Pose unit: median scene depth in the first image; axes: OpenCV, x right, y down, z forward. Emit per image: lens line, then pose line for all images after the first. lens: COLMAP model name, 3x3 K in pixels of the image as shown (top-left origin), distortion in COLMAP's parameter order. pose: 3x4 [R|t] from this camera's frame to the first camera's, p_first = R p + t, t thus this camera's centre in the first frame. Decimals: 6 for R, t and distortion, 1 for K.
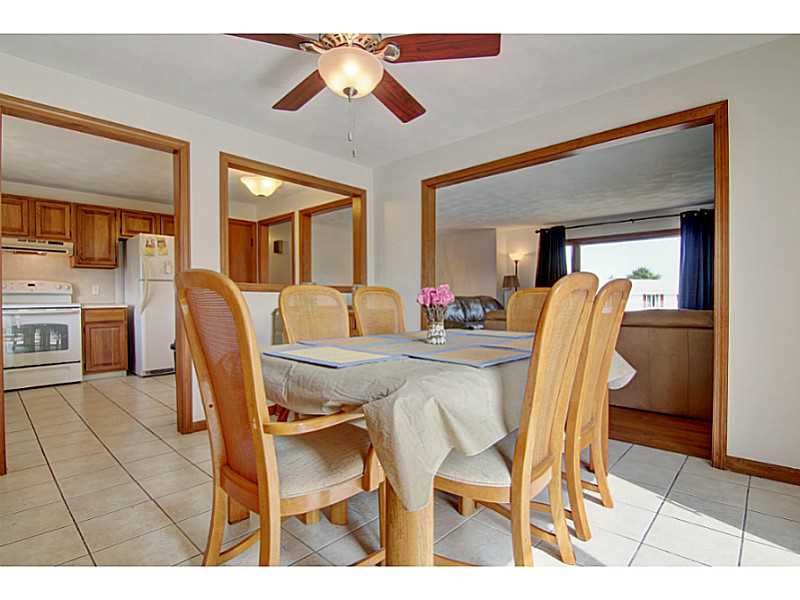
lens RADIAL K [[404.2, 0, 398.9], [0, 404.2, 301.8], [0, 0, 1]] dist [0.001678, -0.014009]
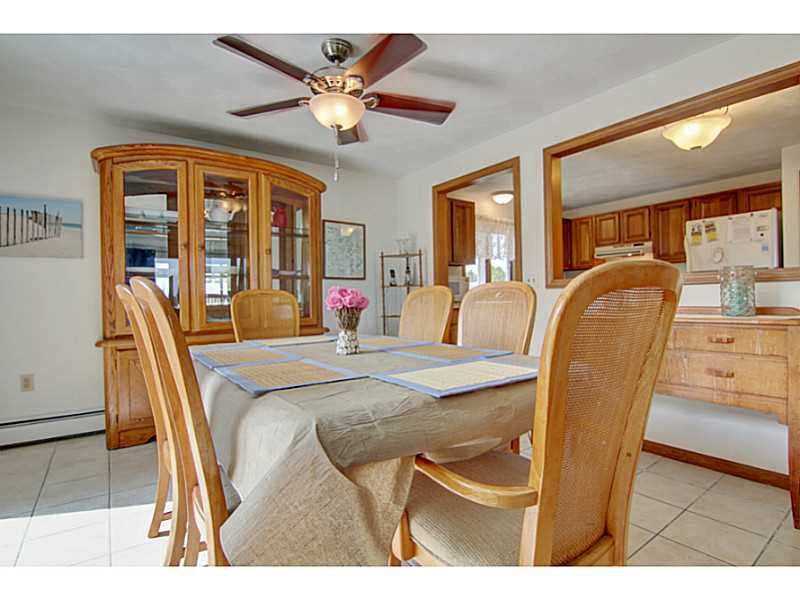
lens RADIAL K [[404.2, 0, 398.9], [0, 404.2, 301.8], [0, 0, 1]] dist [0.001678, -0.014009]
pose [[-0.182113, 0.018473, -0.983104, 0.391294], [0.006933, 0.999823, 0.017503, -0.007591], [0.983253, -0.003629, -0.182209, 0.524006]]
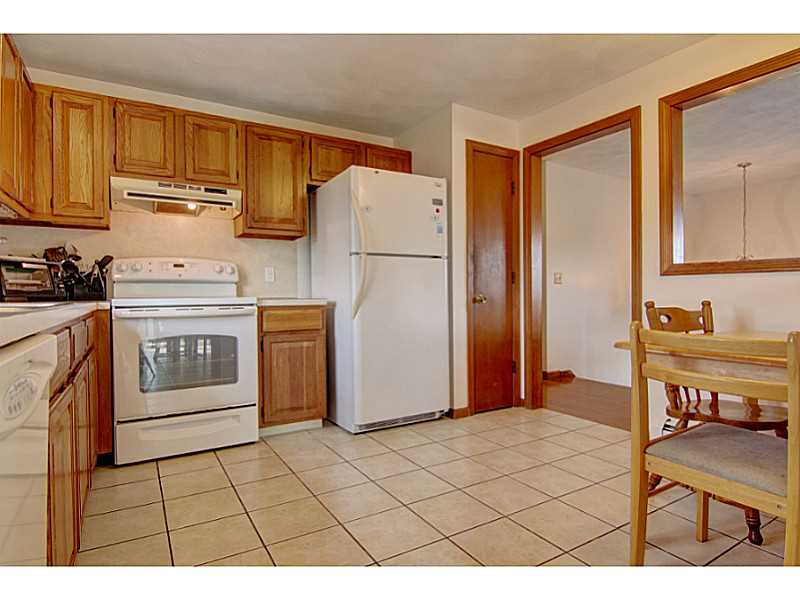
lens RADIAL K [[450.3, 0, 400.0], [0, 450.3, 300.0], [0, 0, 1]] dist [-0.001427, -0.000955]
pose [[0.962398, 0.001024, -0.271643, -0.420243], [-0.001586, 0.999997, -0.001851, 0.008372], [0.271640, 0.002212, 0.962396, 0.447778]]
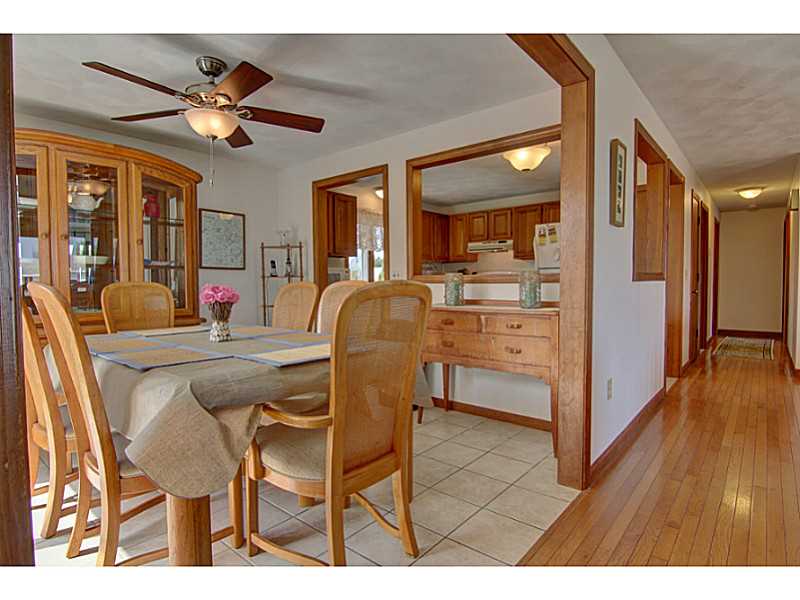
lens RADIAL K [[436.1, 0, 397.3], [0, 436.1, 301.3], [0, 0, 1]] dist [-0.010819, -0.002067]
pose [[0.053178, 0.048198, -0.997421, 0.511013], [-0.006086, 0.998832, 0.047942, -0.020320], [0.998566, 0.003521, 0.053410, 0.574782]]
